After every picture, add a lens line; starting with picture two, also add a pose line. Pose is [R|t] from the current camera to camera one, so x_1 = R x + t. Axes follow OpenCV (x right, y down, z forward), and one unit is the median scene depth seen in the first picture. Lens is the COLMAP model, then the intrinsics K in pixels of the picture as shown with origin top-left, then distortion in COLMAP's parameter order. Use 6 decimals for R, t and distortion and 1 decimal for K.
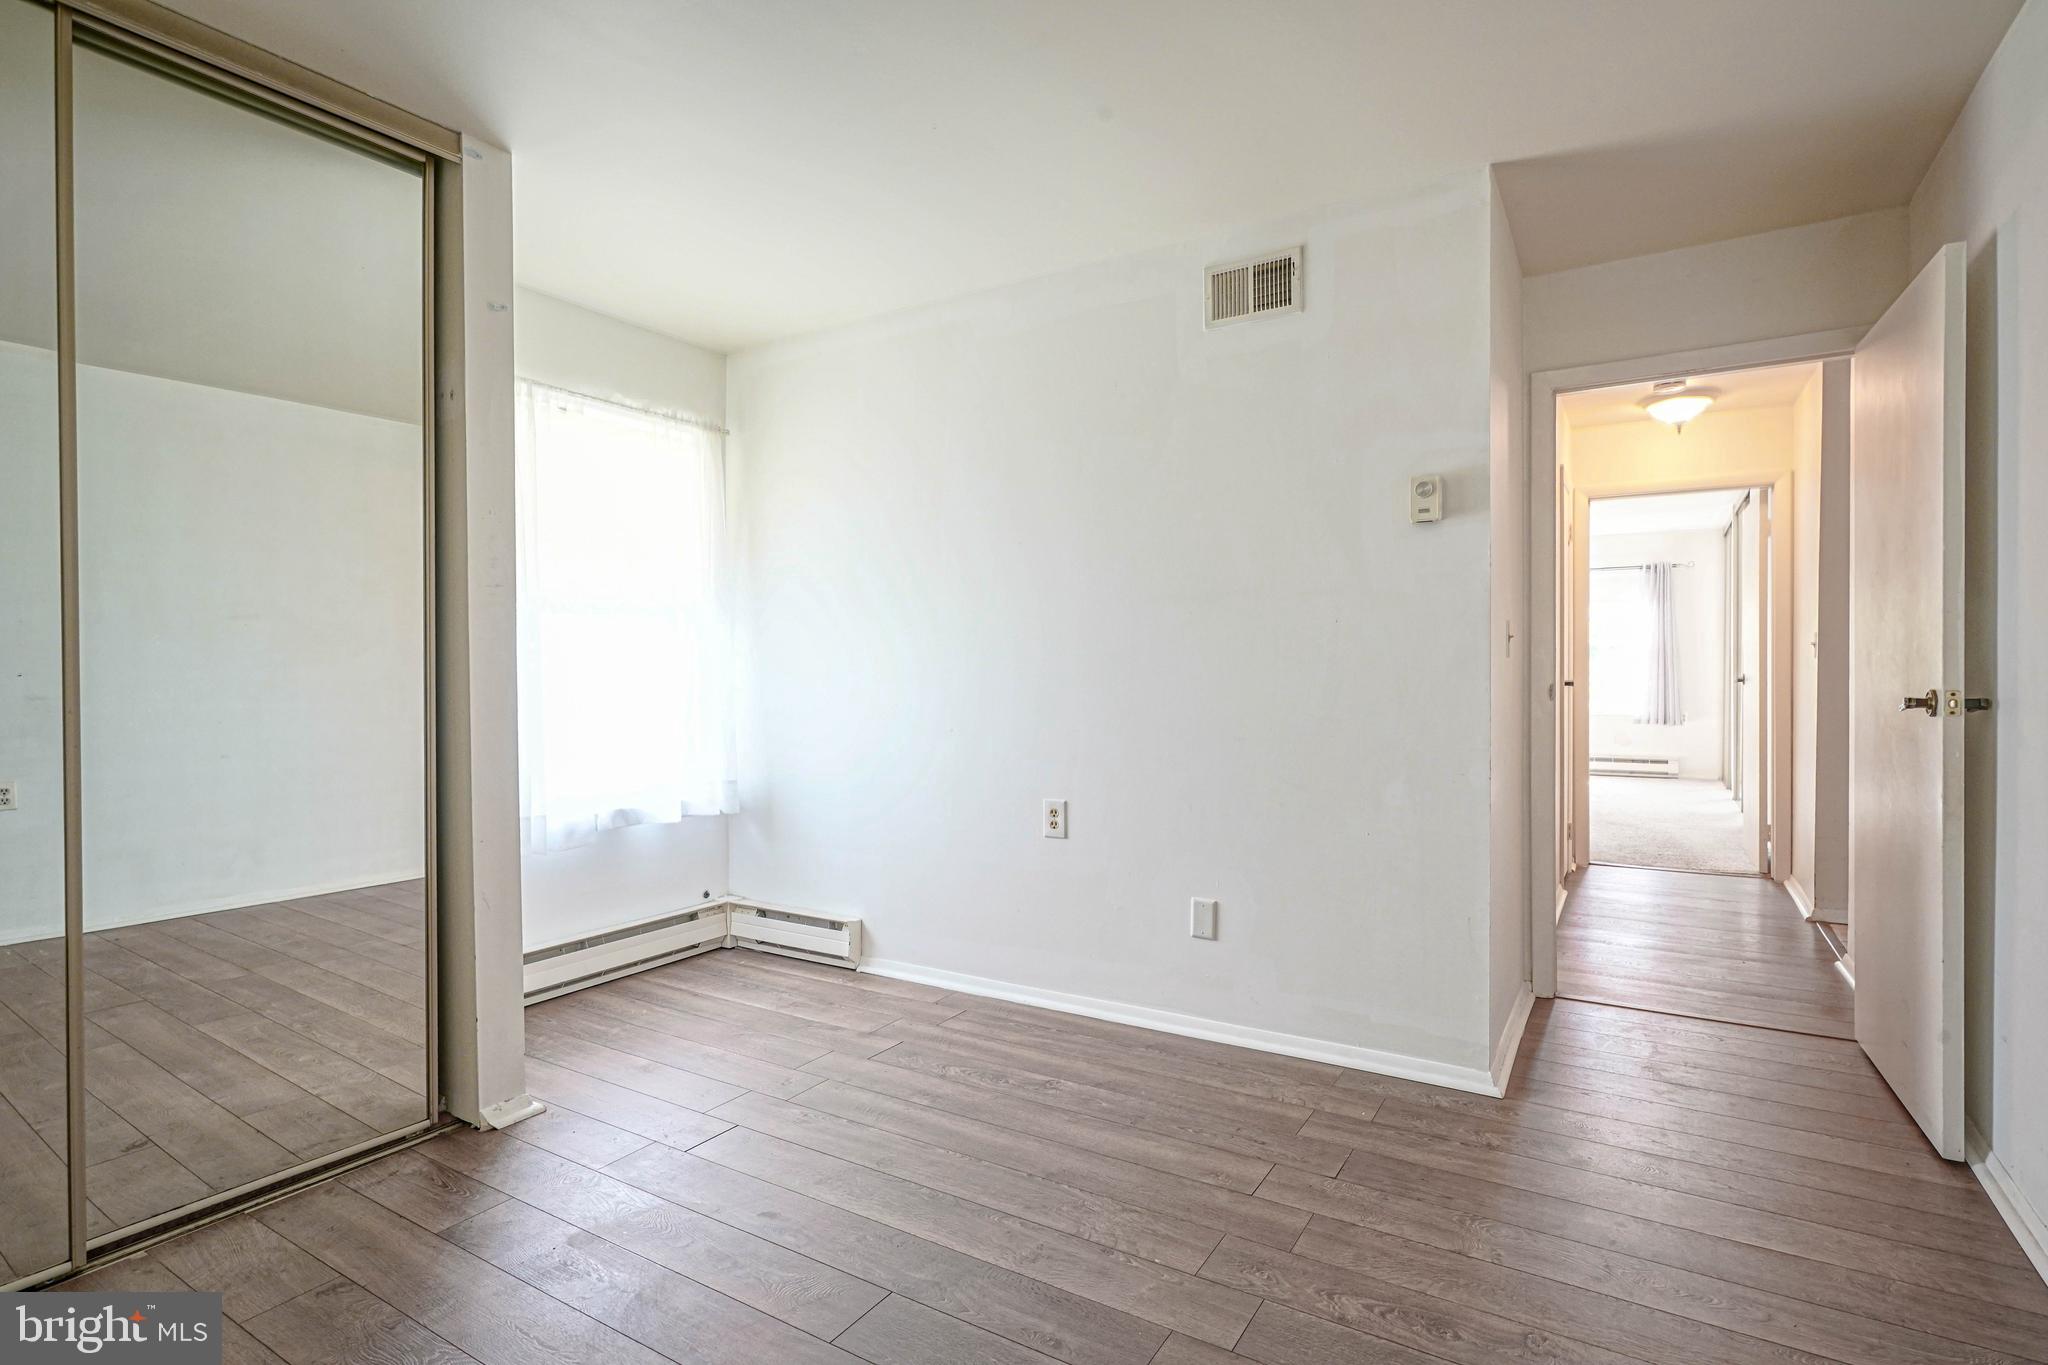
lens RADIAL K [[960.2, 0, 1026.1], [0, 960.2, 676.4], [0, 0, 1]] dist [-0.003398, 0.002887]
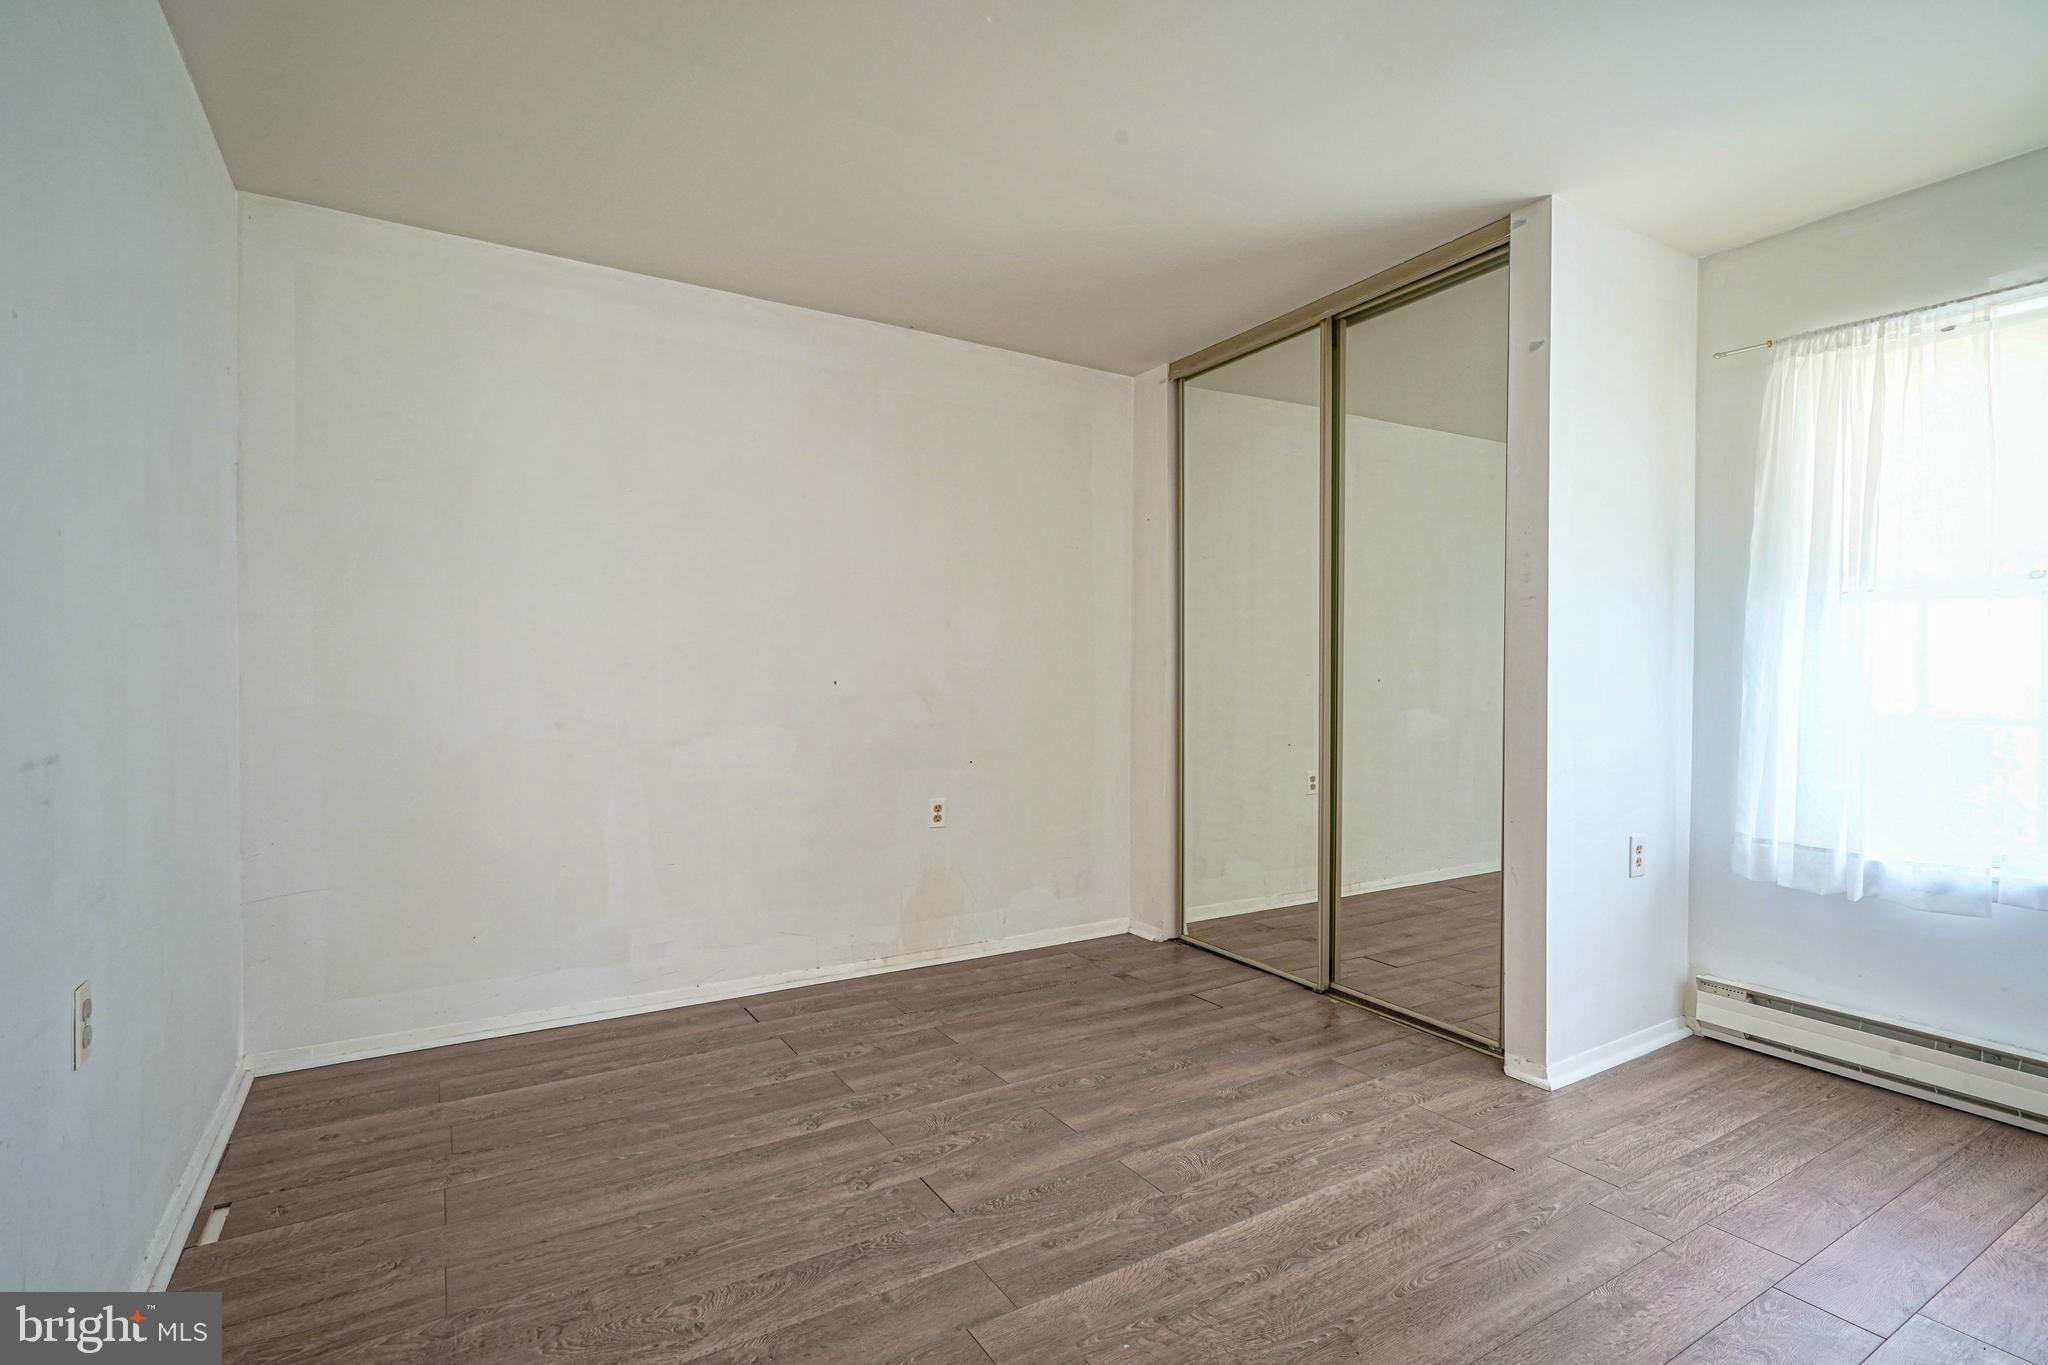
lens RADIAL K [[960.2, 0, 1022.6], [0, 960.2, 683.2], [0, 0, 1]] dist [-0.003398, 0.002887]
pose [[-0.427165, 0.014795, -0.904053, 0.769948], [-0.004134, 0.999824, 0.018316, -0.014044], [0.904164, 0.011561, -0.427028, 1.022701]]
